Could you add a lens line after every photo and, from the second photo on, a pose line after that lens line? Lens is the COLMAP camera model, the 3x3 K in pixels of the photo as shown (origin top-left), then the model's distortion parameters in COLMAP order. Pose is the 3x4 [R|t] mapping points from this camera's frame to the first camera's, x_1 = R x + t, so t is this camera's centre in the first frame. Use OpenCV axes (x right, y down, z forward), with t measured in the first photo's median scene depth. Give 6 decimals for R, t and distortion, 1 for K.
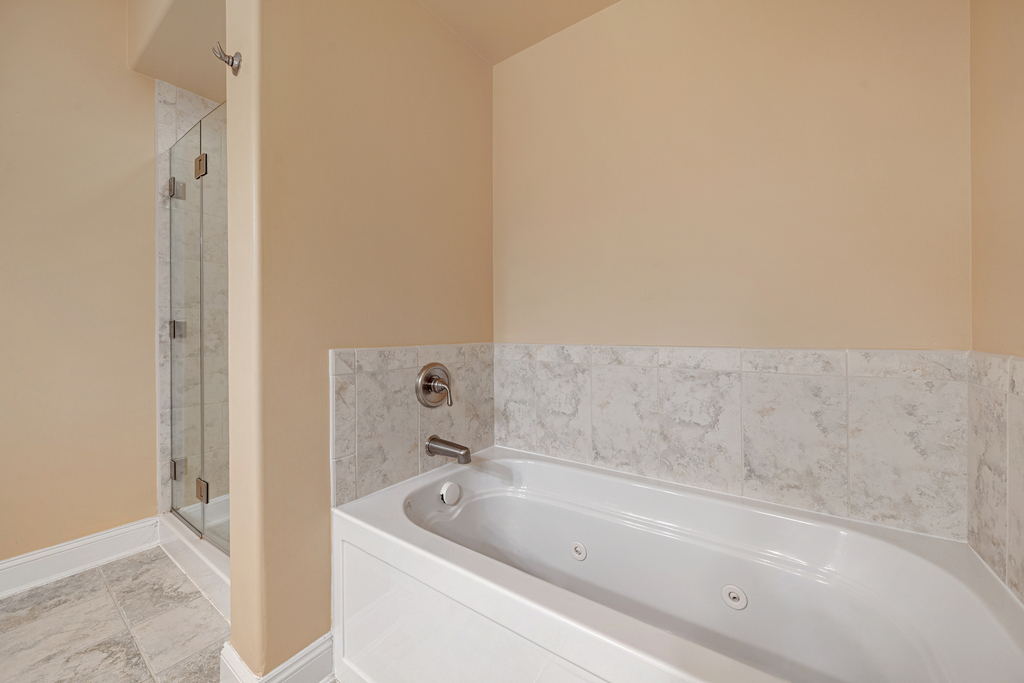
lens RADIAL K [[388.0, 0, 515.0], [0, 388.0, 327.3], [0, 0, 1]] dist [-0.003129, -0.000185]
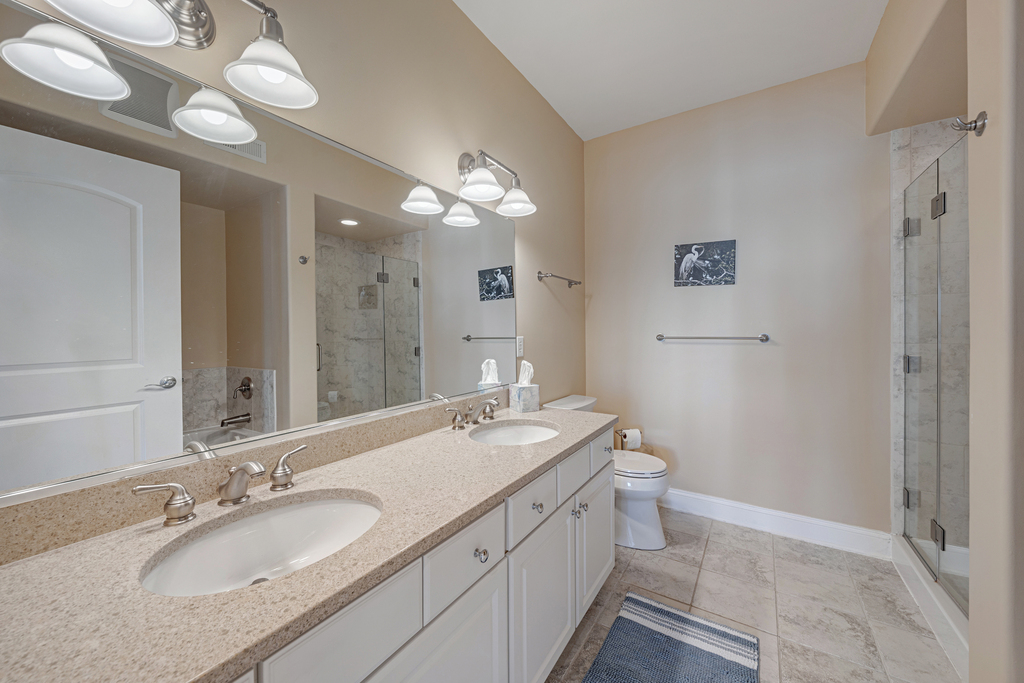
lens RADIAL K [[388.0, 0, 515.0], [0, 388.0, 327.3], [0, 0, 1]] dist [-0.003129, -0.000185]
pose [[0.059472, 0.003645, -0.998223, 0.100046], [-0.001727, 0.999992, 0.003549, -0.097009], [0.998228, 0.001513, 0.059478, -0.124875]]
